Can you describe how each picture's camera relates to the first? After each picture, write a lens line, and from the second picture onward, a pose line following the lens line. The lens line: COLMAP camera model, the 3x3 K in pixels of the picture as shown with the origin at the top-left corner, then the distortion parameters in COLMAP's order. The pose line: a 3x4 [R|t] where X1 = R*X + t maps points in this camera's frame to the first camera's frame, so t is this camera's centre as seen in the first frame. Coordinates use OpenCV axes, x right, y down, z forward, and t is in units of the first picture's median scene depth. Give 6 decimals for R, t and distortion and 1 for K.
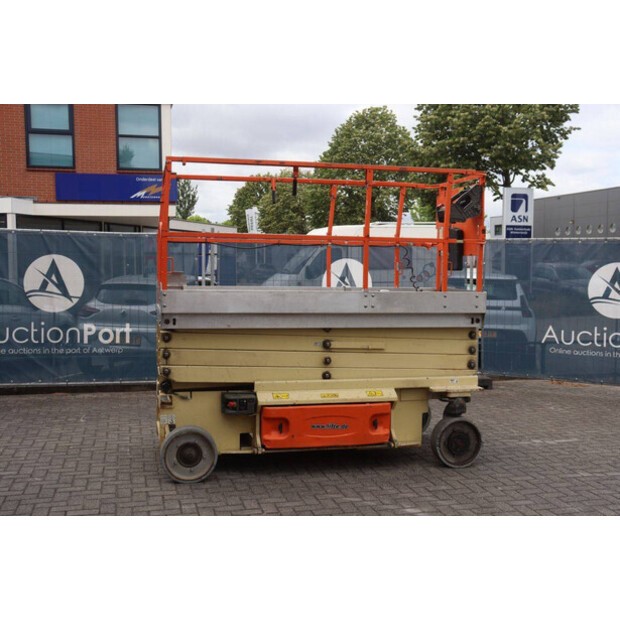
lens RADIAL K [[731.5, 0, 264.8], [0, 731.5, 305.8], [0, 0, 1]] dist [0.029483, 0.000000]
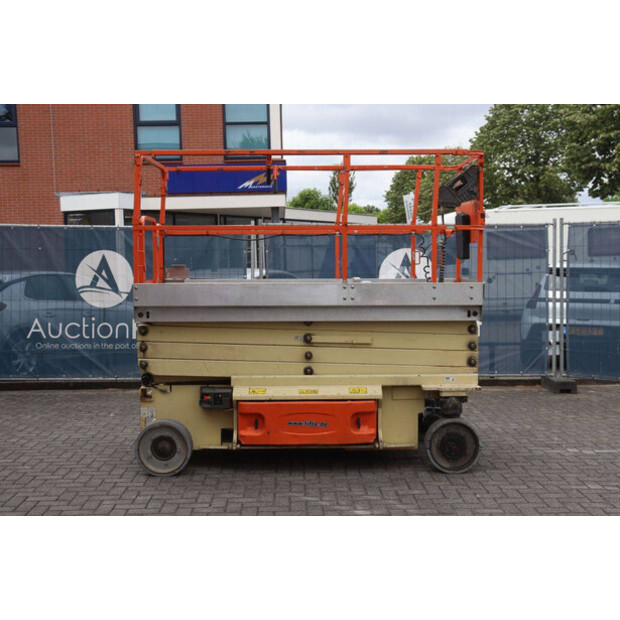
lens RADIAL K [[800.6, 0, 264.2], [0, 800.6, 302.4], [0, 0, 1]] dist [0.078444, 0.000000]
pose [[0.976906, -0.005296, -0.213603, 0.247358], [0.005194, 0.999986, -0.001040, 0.006003], [0.213606, -0.000094, 0.976920, -0.038764]]
